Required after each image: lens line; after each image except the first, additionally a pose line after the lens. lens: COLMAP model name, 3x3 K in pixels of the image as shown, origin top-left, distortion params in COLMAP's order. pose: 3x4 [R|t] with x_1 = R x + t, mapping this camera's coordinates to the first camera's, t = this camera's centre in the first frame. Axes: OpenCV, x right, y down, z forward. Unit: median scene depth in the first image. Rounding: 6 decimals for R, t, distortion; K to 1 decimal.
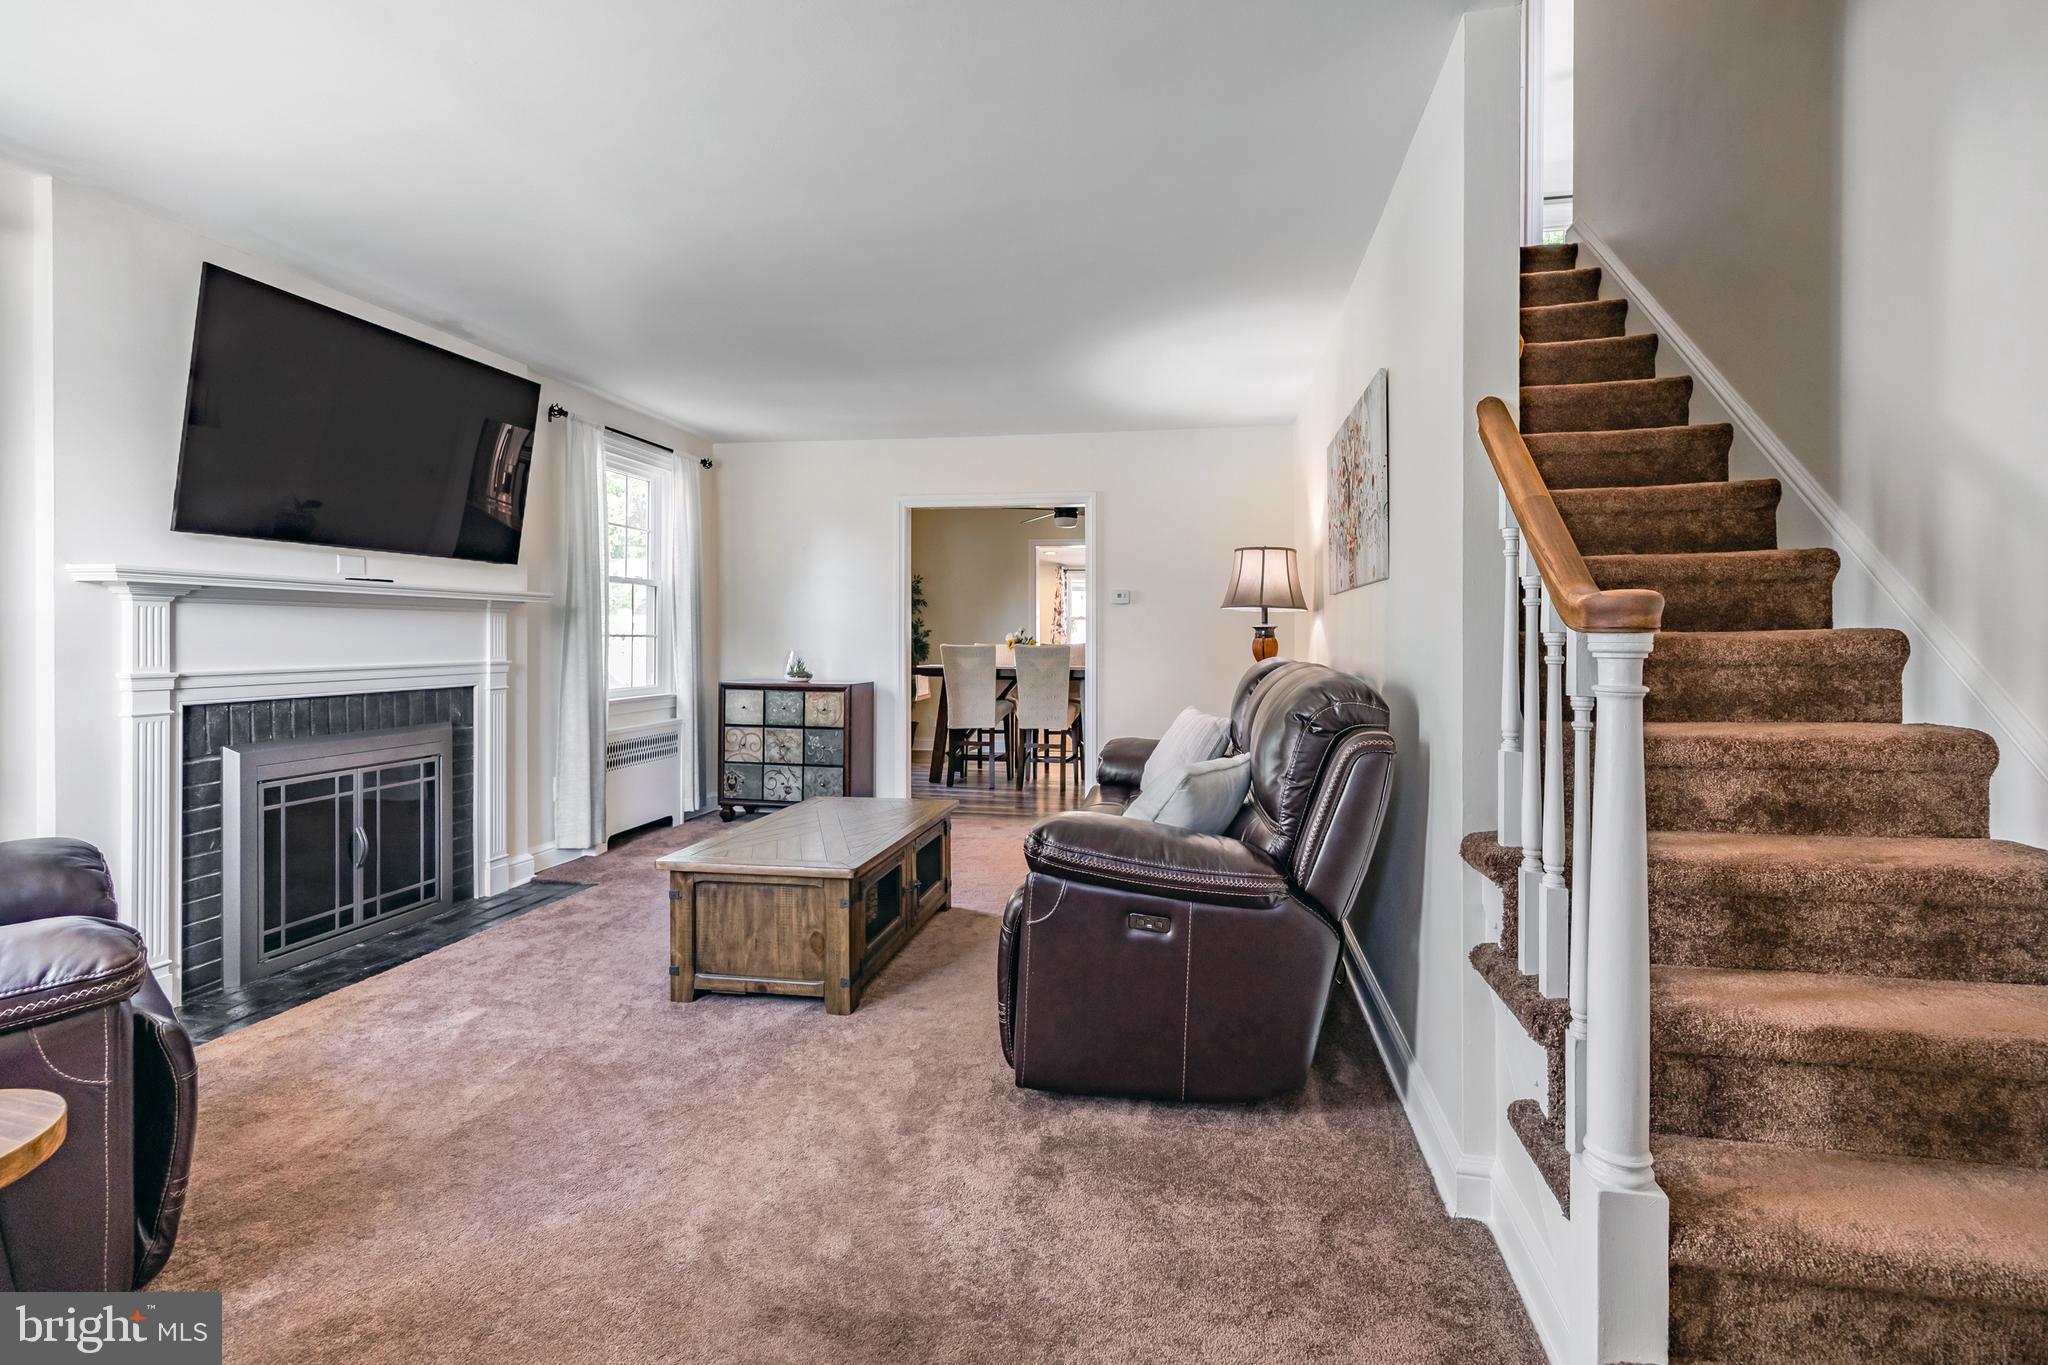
lens RADIAL K [[909.0, 0, 1027.3], [0, 909.0, 643.0], [0, 0, 1]] dist [-0.006786, 0.002649]
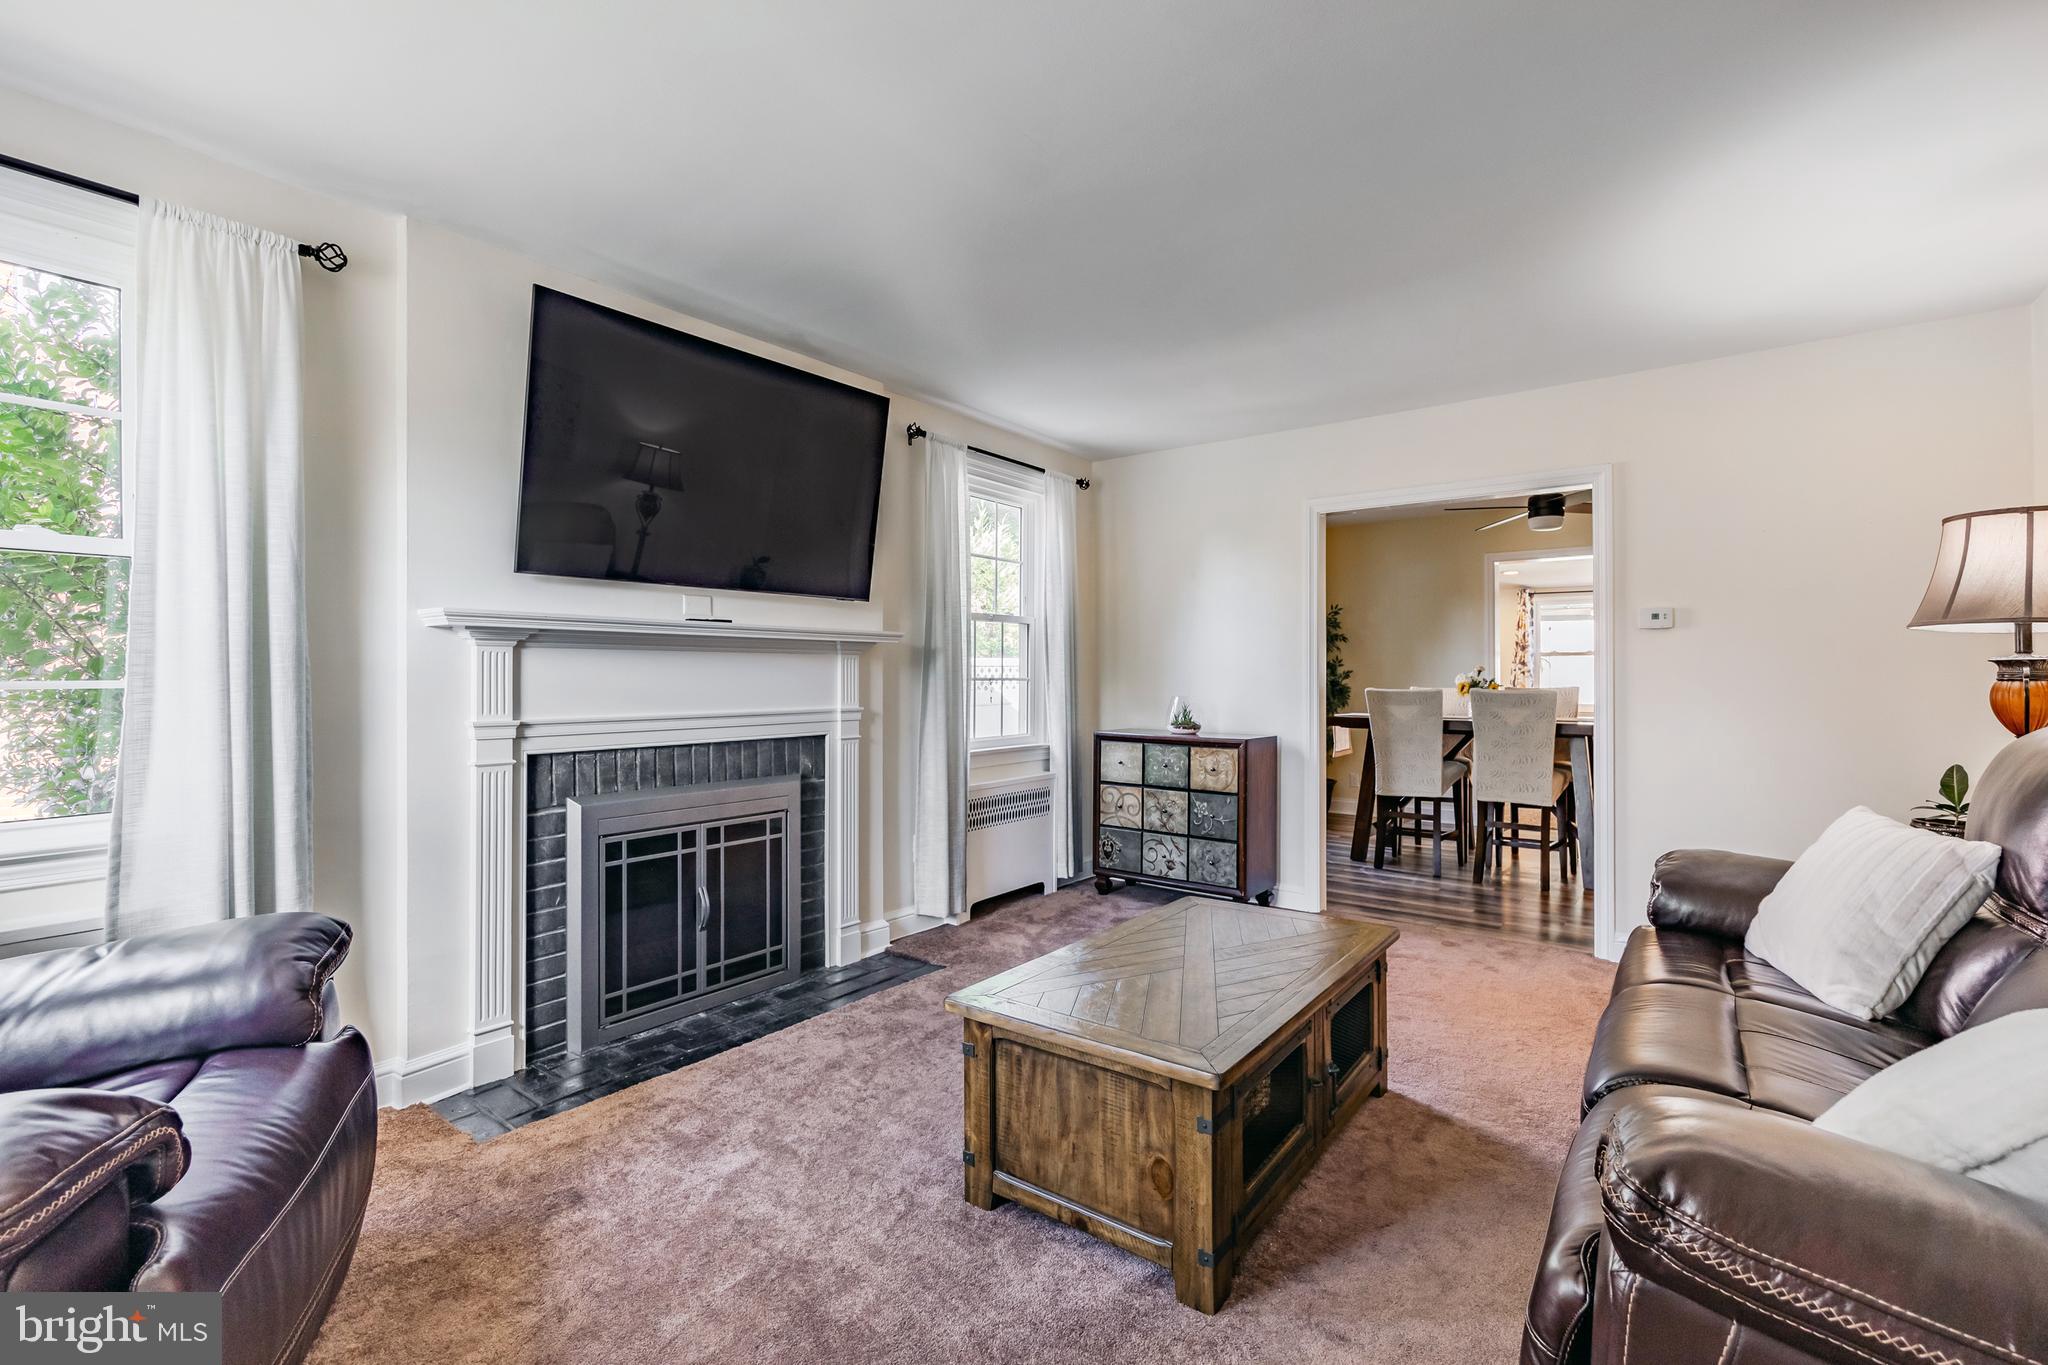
lens RADIAL K [[909.0, 0, 1020.3], [0, 909.0, 681.2], [0, 0, 1]] dist [-0.006786, 0.002649]
pose [[0.898463, -0.001895, -0.439046, -0.034390], [0.000337, 0.999993, -0.003625, -0.003969], [0.439050, 0.003109, 0.898457, 0.298869]]
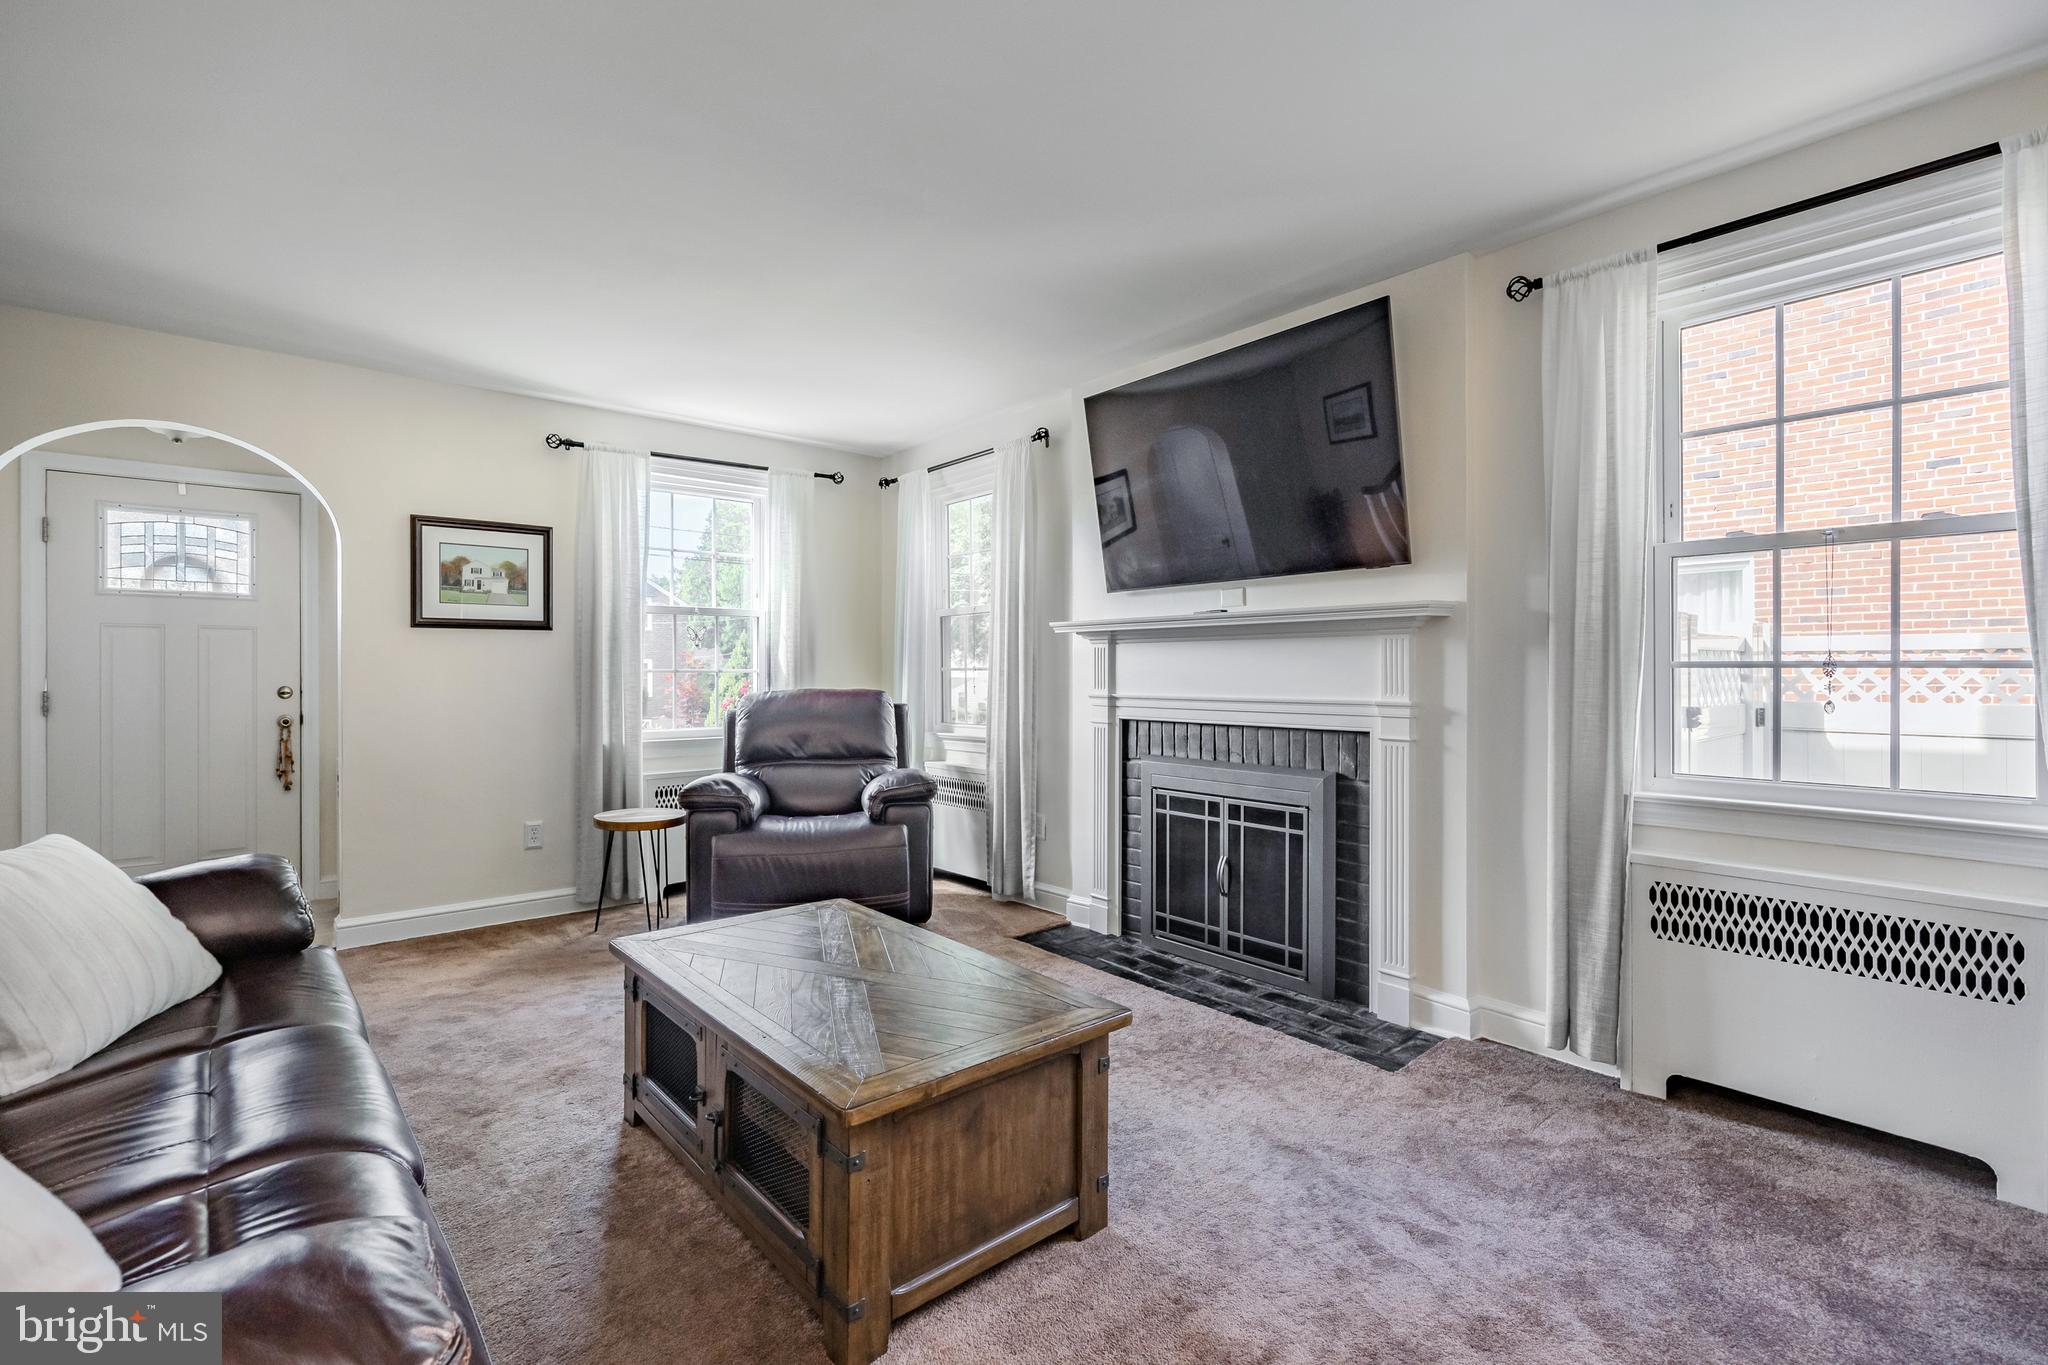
lens RADIAL K [[909.0, 0, 1022.7], [0, 909.0, 668.2], [0, 0, 1]] dist [-0.006786, 0.002649]
pose [[-0.618105, 0.005470, -0.786076, 0.195219], [-0.000232, 0.999974, 0.007141, -0.013804], [0.786095, 0.004596, -0.618088, 1.415237]]
